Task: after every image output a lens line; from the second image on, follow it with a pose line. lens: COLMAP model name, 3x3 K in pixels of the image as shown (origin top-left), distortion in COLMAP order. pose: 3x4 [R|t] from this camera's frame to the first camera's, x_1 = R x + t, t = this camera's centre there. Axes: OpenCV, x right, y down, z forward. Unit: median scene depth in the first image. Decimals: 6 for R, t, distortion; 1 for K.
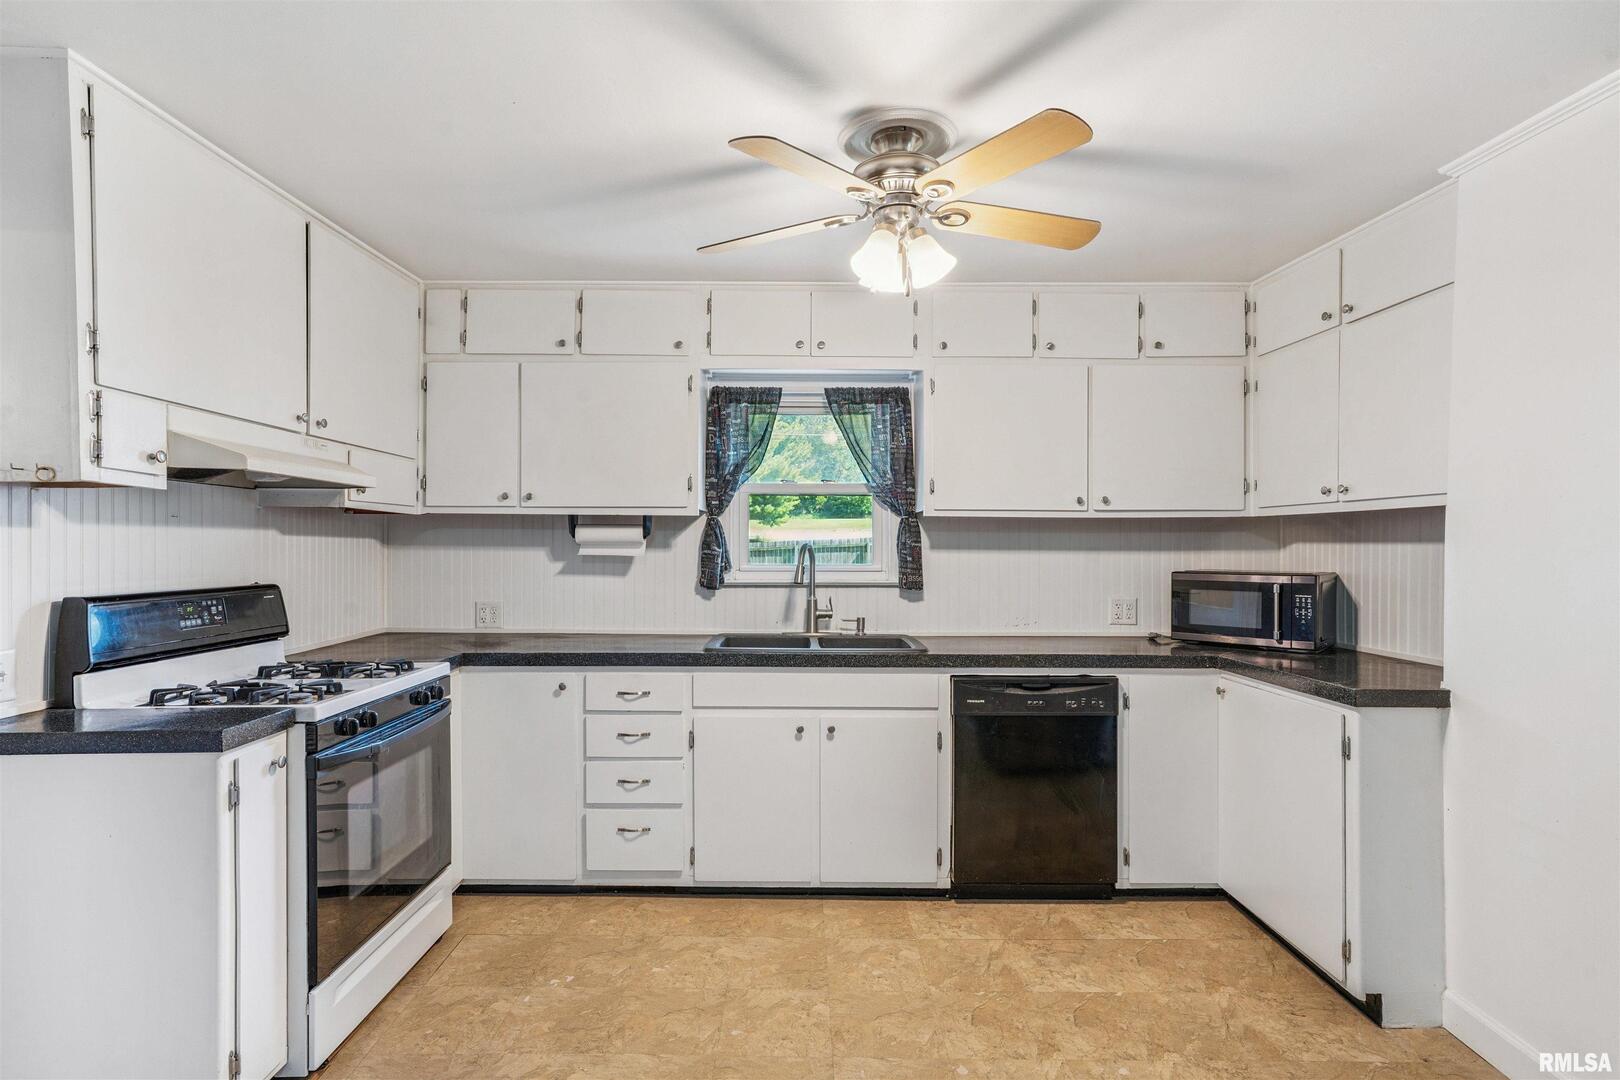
lens RADIAL K [[795.7, 0, 794.9], [0, 795.7, 553.0], [0, 0, 1]] dist [-0.017626, 0.018054]
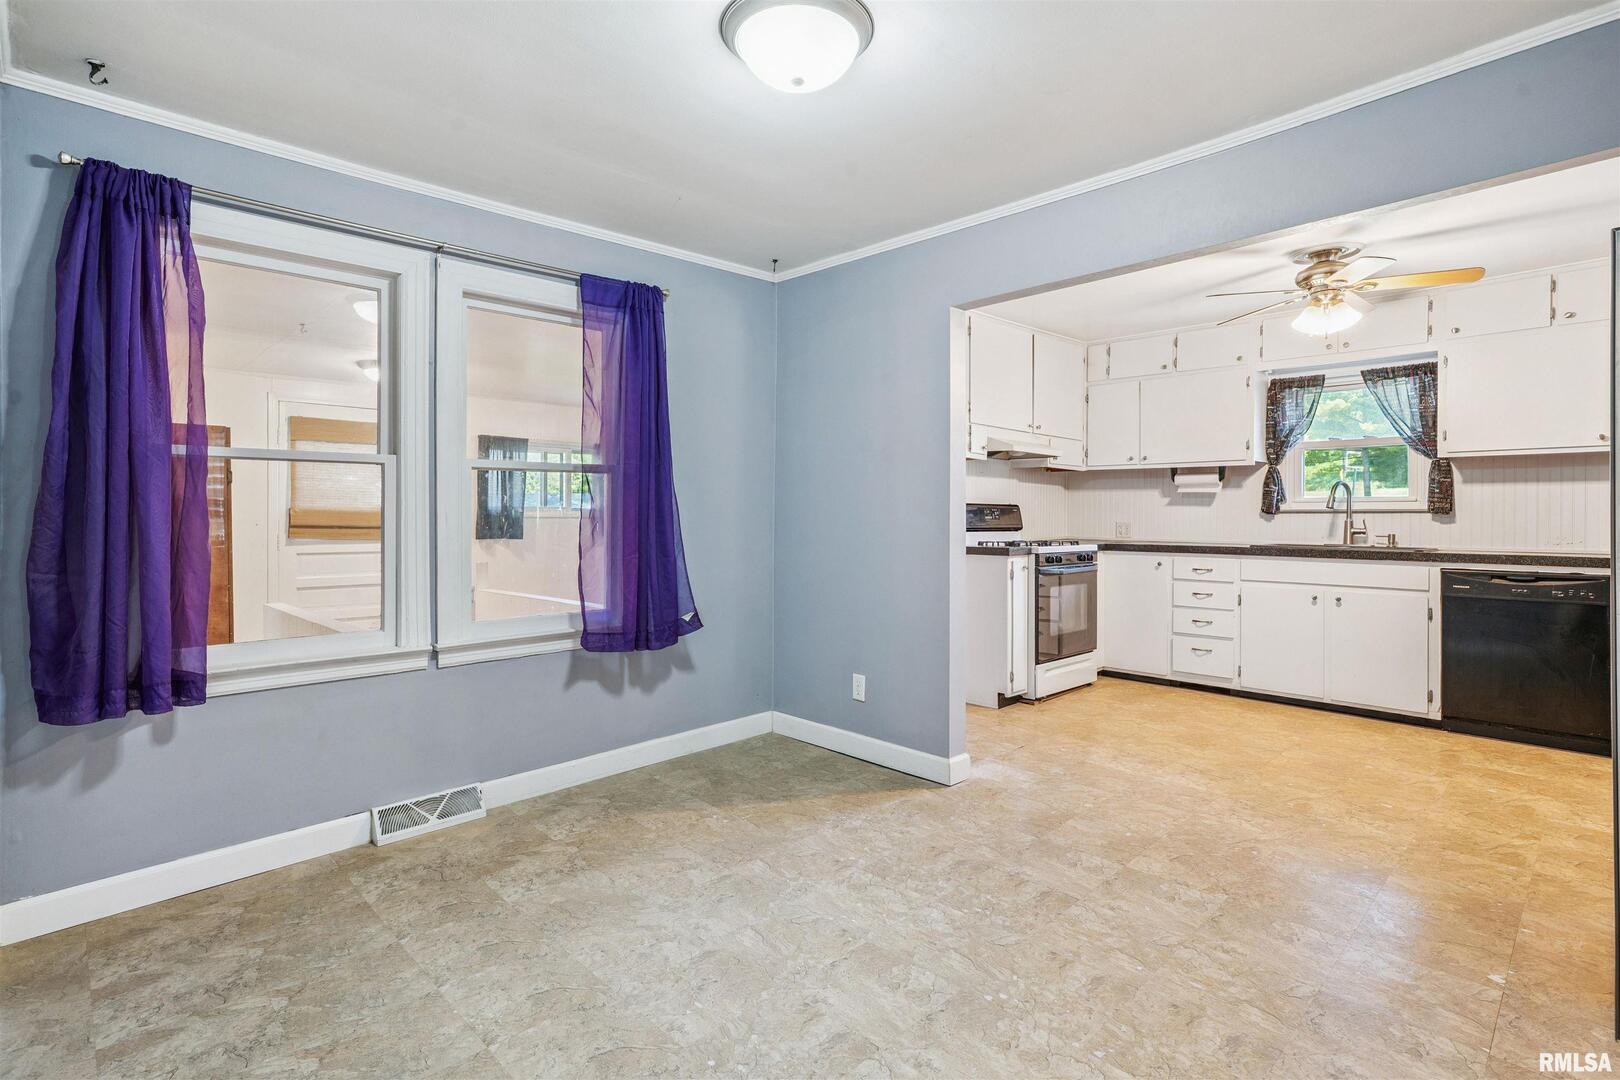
lens RADIAL K [[795.7, 0, 800.3], [0, 795.7, 520.2], [0, 0, 1]] dist [-0.017626, 0.018054]
pose [[0.698812, 0.004226, -0.715293, 0.406527], [-0.010731, 0.999932, -0.004577, 0.086670], [0.715225, 0.010874, 0.698810, -0.798173]]
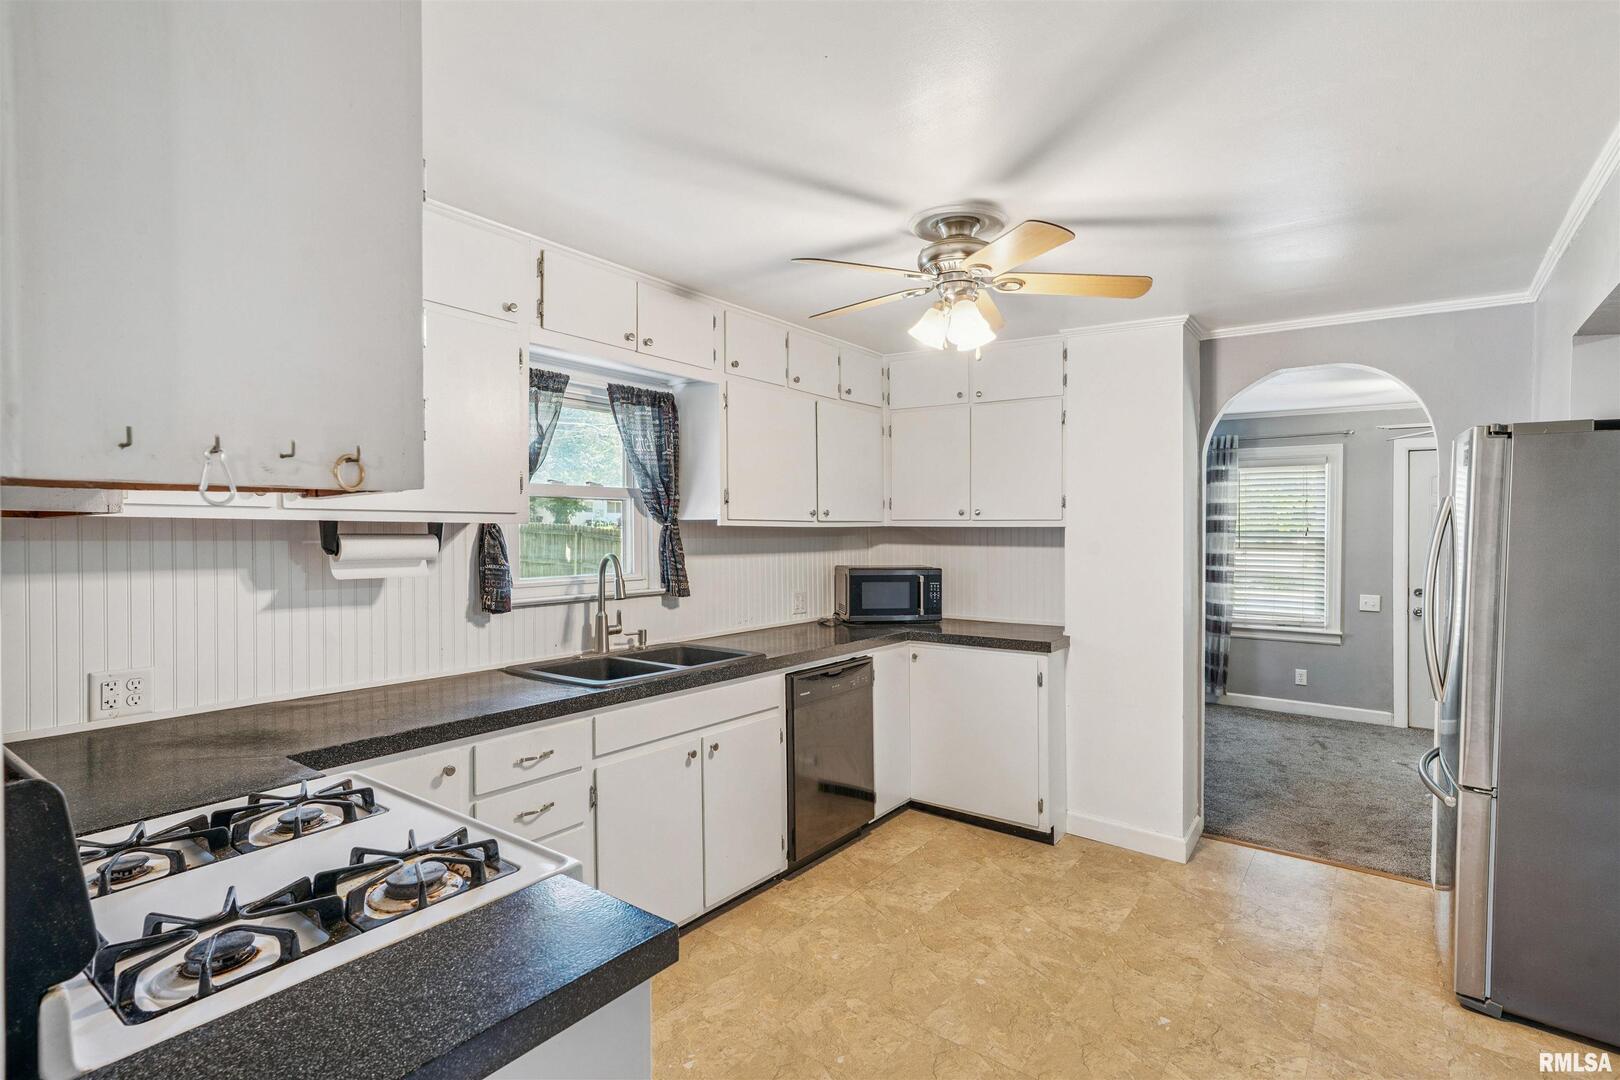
lens RADIAL K [[795.7, 0, 792.8], [0, 795.7, 528.6], [0, 0, 1]] dist [-0.017626, 0.018054]
pose [[0.599073, -0.000317, 0.800694, -0.668203], [0.008939, 0.999940, -0.006292, -0.037880], [-0.800644, 0.010927, 0.599040, 0.333186]]
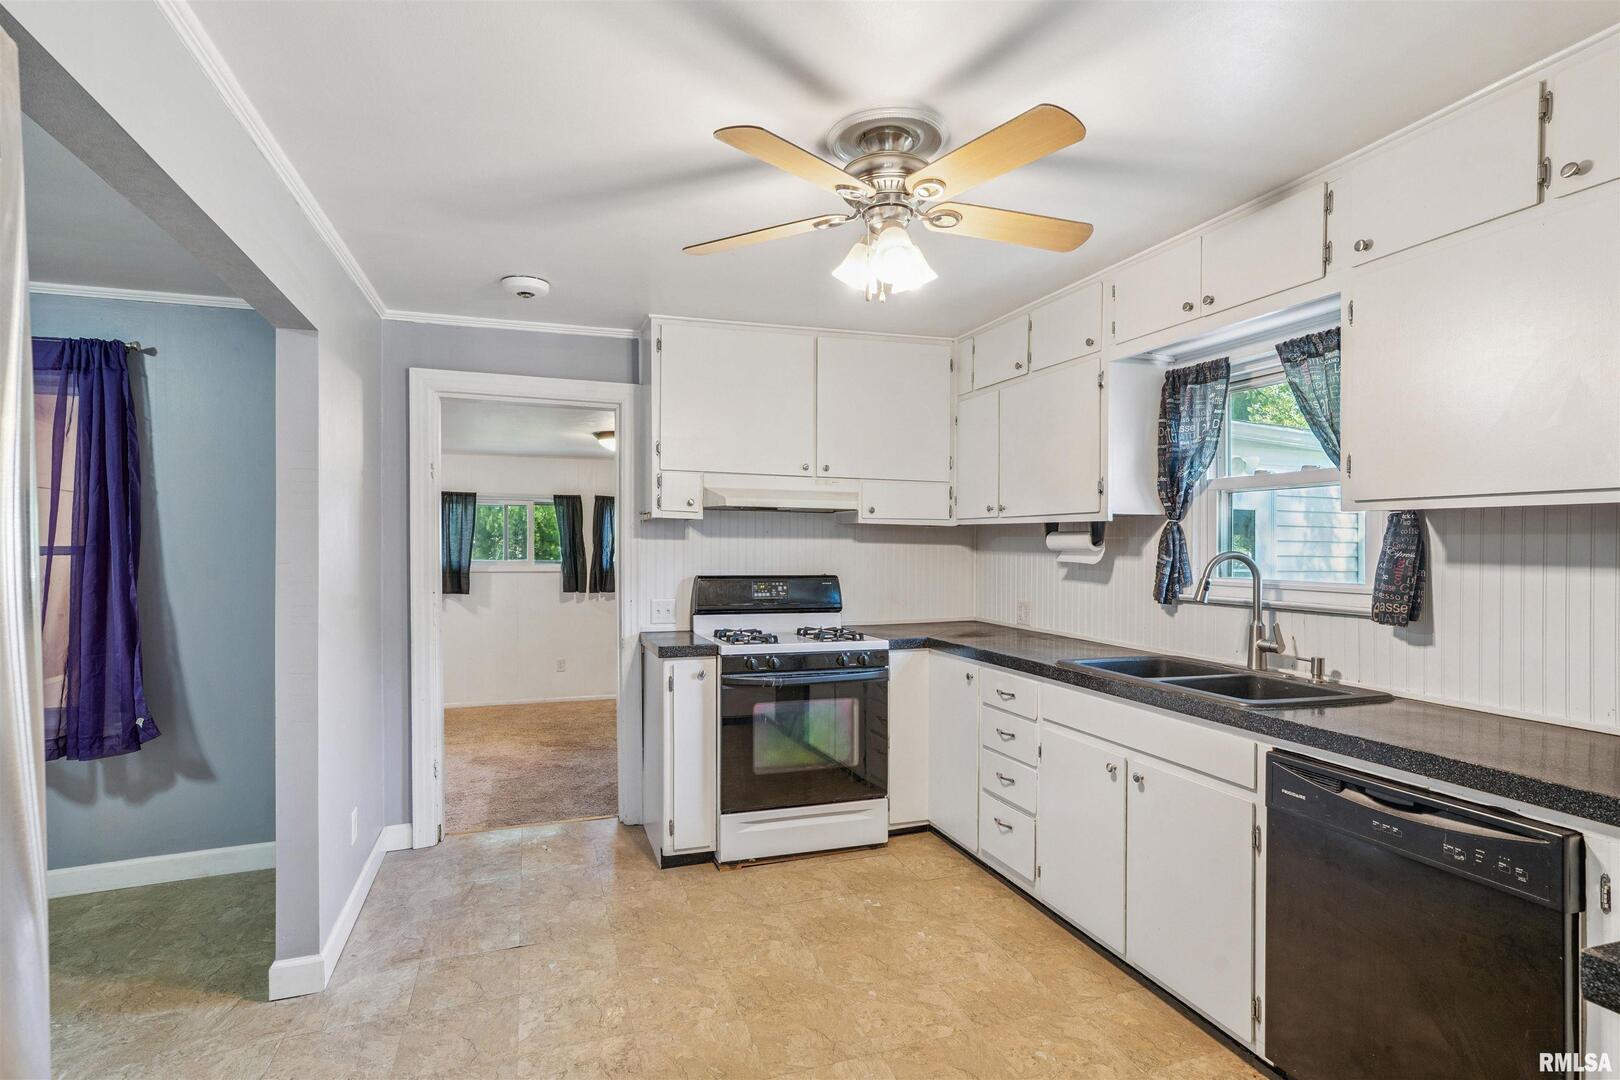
lens RADIAL K [[795.7, 0, 806.5], [0, 795.7, 547.9], [0, 0, 1]] dist [-0.017626, 0.018054]
pose [[0.339570, 0.003116, -0.940576, 0.690830], [-0.014812, 0.999888, -0.002036, -0.008938], [0.940464, 0.014623, 0.339578, 0.392129]]
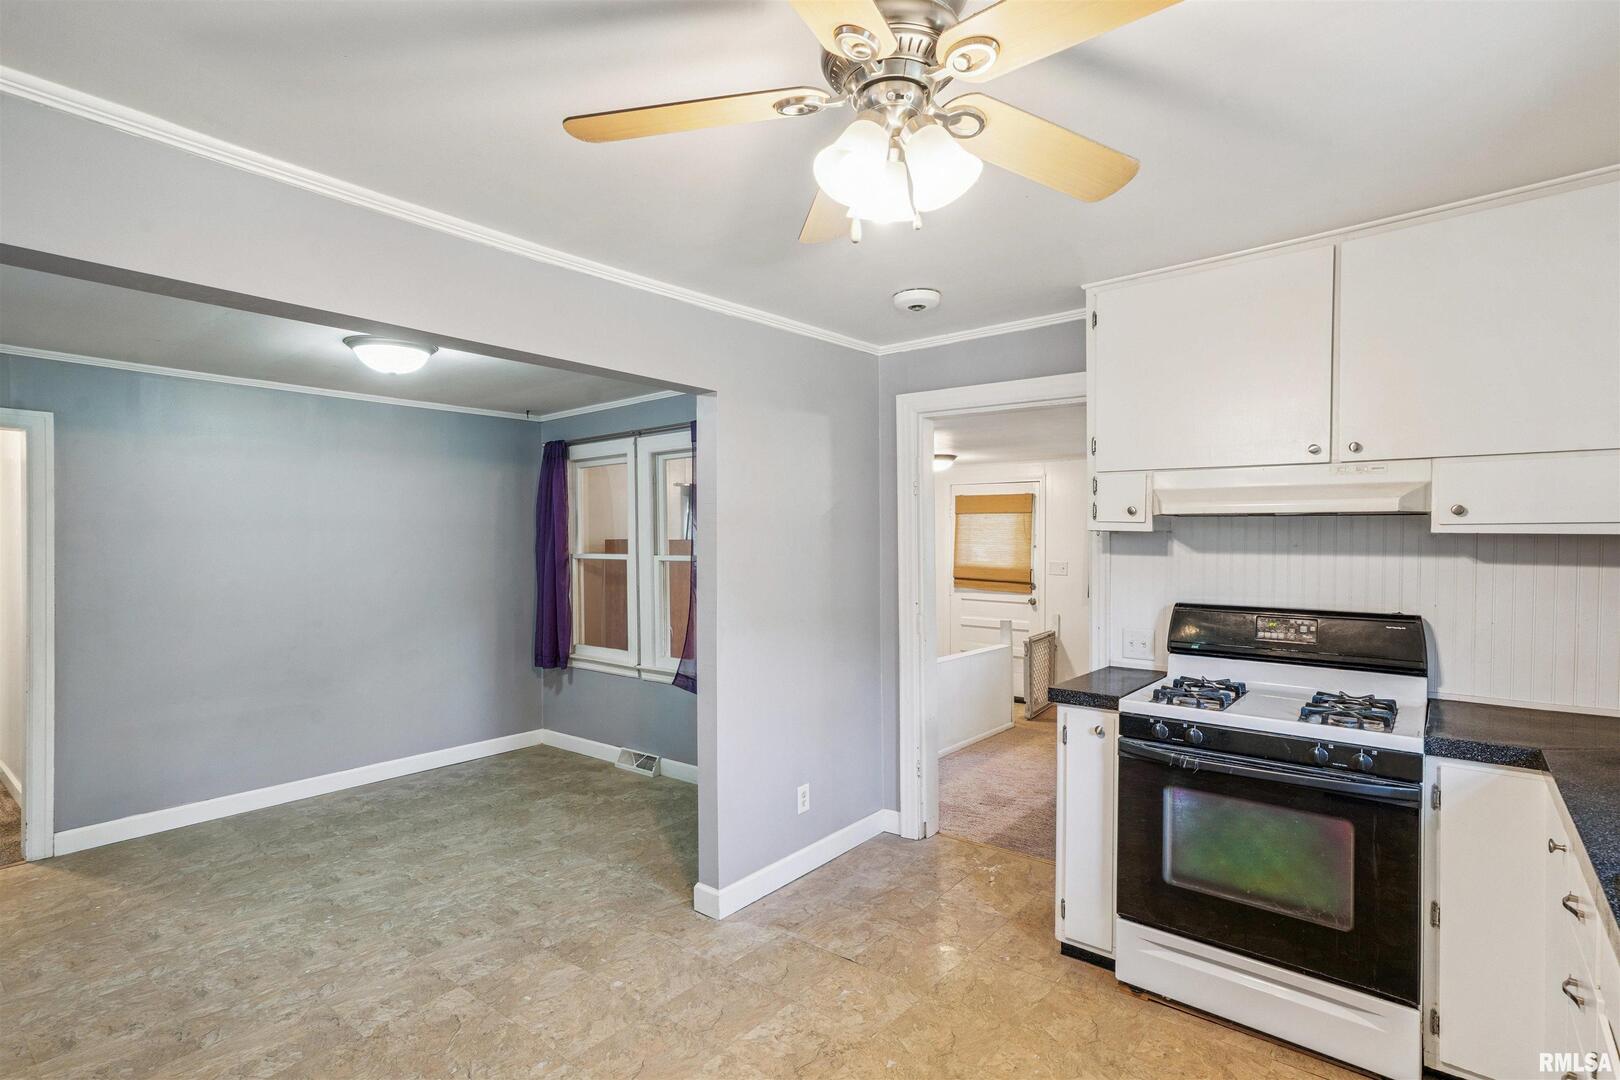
lens RADIAL K [[795.7, 0, 812.7], [0, 795.7, 544.4], [0, 0, 1]] dist [-0.017626, 0.018054]
pose [[-0.626303, 0.010101, -0.779514, 0.469726], [-0.008150, 0.999777, 0.019503, -0.052656], [0.779537, 0.018568, -0.626081, 0.938384]]
